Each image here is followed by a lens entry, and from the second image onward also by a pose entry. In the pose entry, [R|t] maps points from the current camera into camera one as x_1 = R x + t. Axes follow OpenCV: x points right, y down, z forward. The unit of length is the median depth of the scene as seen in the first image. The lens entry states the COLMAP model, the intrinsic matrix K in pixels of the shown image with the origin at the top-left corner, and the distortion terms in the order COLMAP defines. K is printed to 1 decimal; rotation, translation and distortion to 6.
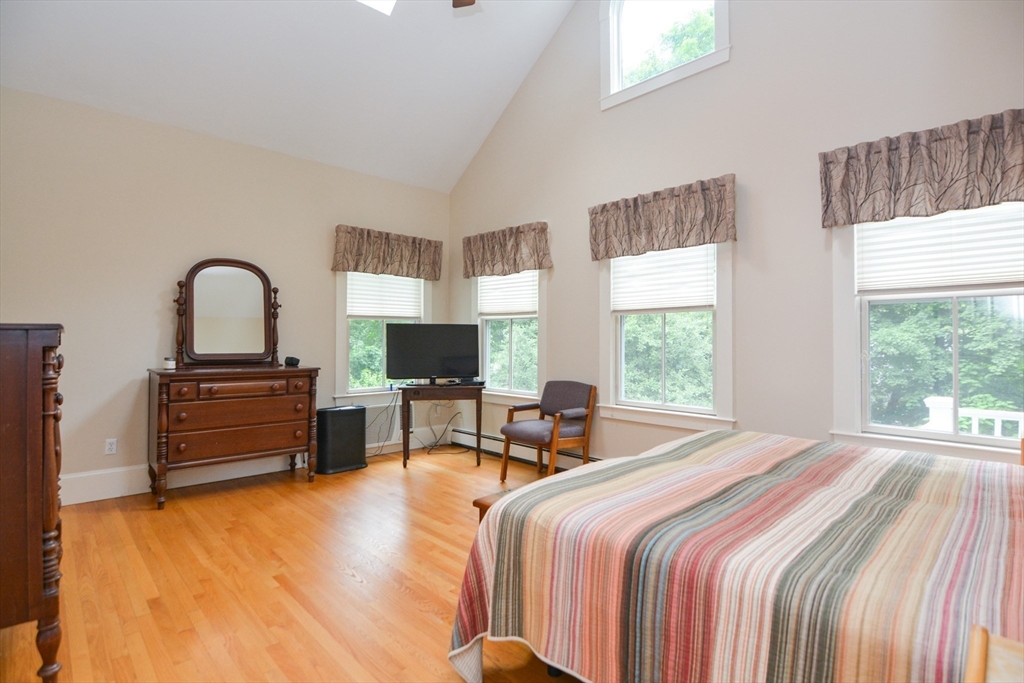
lens RADIAL K [[494.0, 0, 508.4], [0, 494.0, 337.4], [0, 0, 1]] dist [-0.008545, -0.006743]
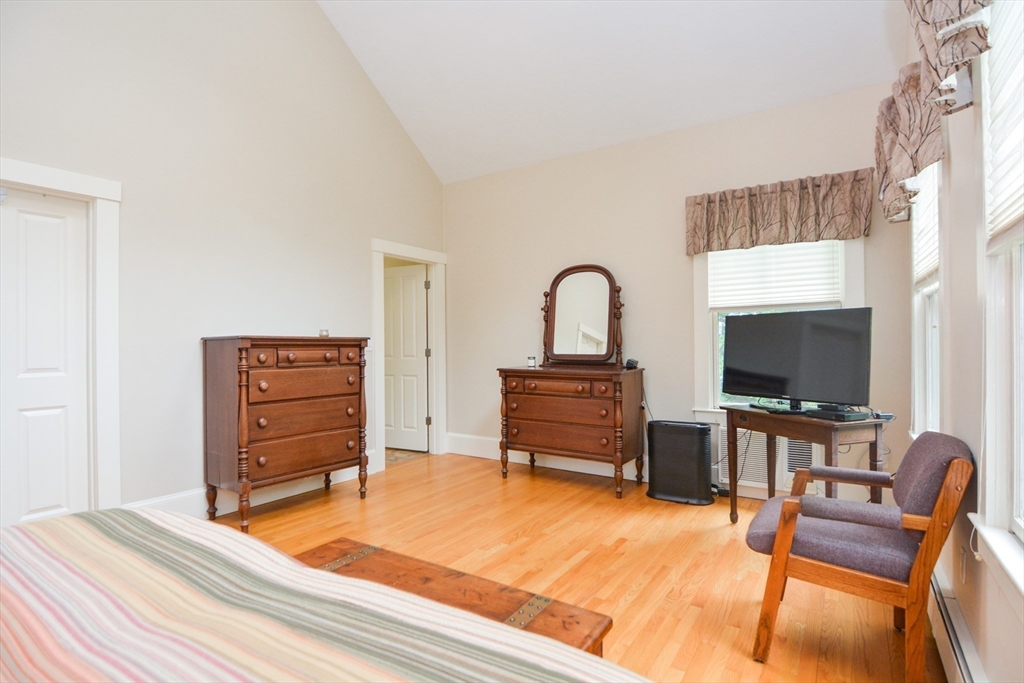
lens RADIAL K [[494.0, 0, 507.1], [0, 494.0, 352.2], [0, 0, 1]] dist [-0.008545, -0.006743]
pose [[0.239708, 0.011686, -0.970775, 0.414956], [0.016755, 0.999729, 0.016171, 0.007788], [0.970700, -0.020141, 0.239447, 0.575350]]
